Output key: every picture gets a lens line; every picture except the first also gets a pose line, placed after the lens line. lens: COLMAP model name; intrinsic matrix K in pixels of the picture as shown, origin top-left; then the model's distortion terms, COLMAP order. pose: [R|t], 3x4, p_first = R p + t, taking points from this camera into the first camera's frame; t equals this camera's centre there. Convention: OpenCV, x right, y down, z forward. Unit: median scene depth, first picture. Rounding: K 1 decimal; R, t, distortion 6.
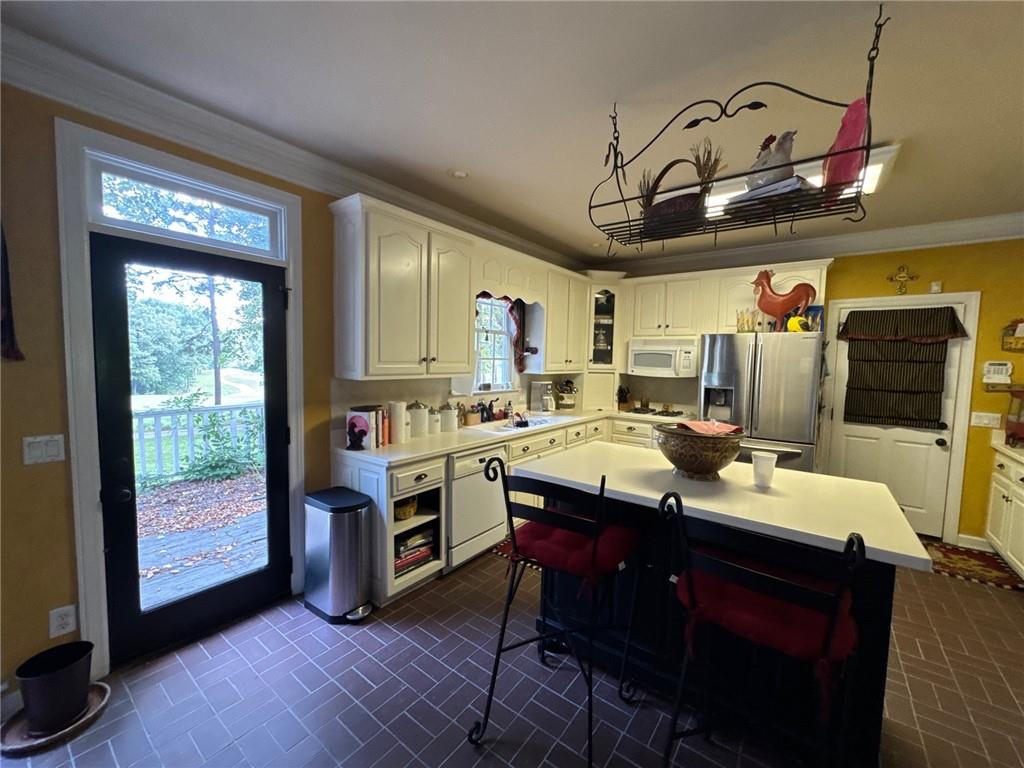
lens RADIAL K [[407.6, 0, 513.1], [0, 407.6, 384.8], [0, 0, 1]] dist [-0.001941, 0.000191]
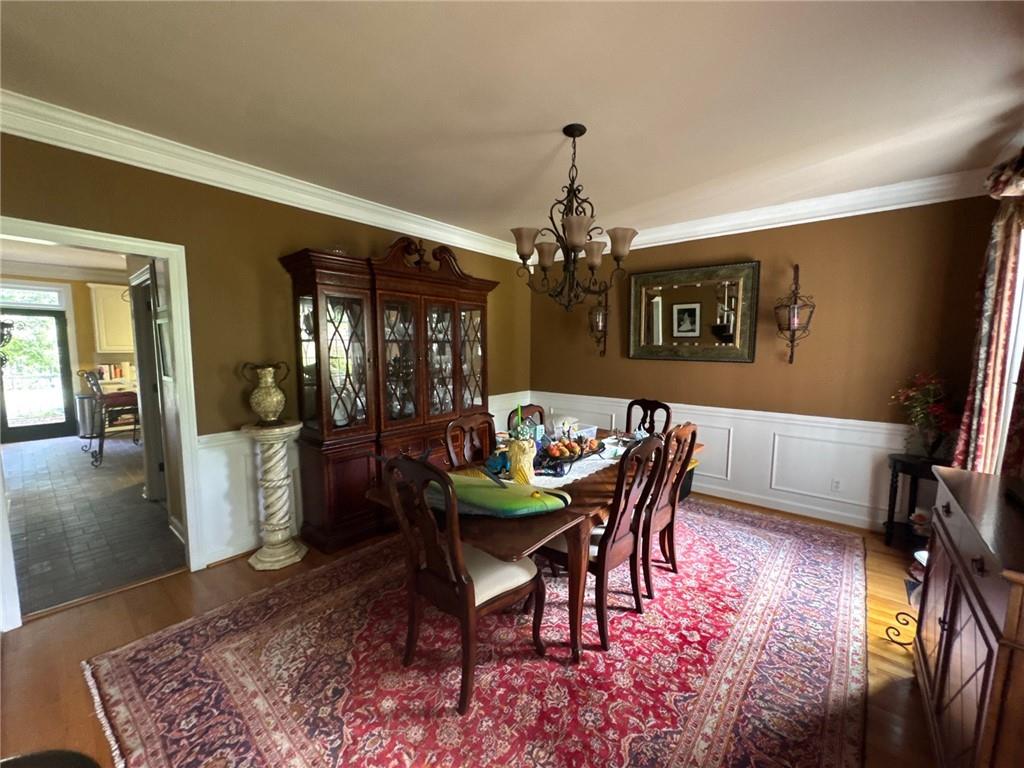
lens RADIAL K [[407.6, 0, 519.4], [0, 407.6, 386.3], [0, 0, 1]] dist [-0.001941, 0.000191]
pose [[0.999491, -0.006161, -0.031300, 1.754702], [0.007314, 0.999294, 0.036864, 0.092502], [0.031051, -0.037074, 0.998830, -1.120017]]
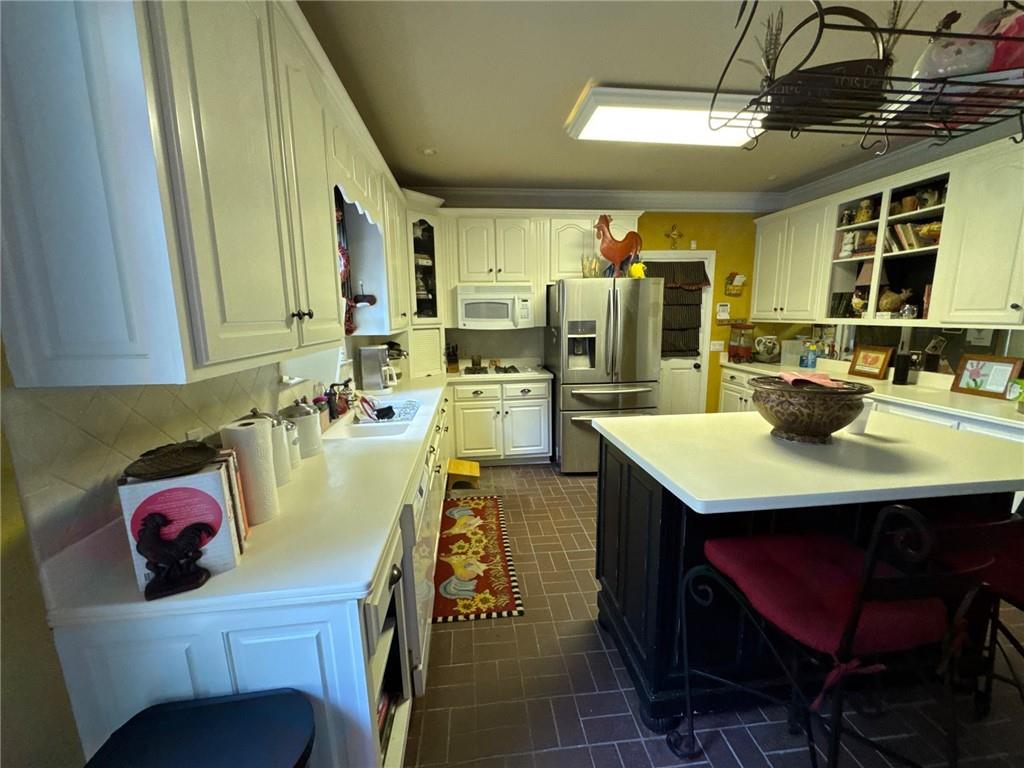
lens RADIAL K [[407.6, 0, 512.9], [0, 407.6, 386.8], [0, 0, 1]] dist [-0.001941, 0.000191]
pose [[0.727325, -0.151717, 0.669313, -0.289331], [0.076263, 0.987086, 0.140875, -0.024196], [-0.682042, -0.051418, 0.729503, 0.426055]]
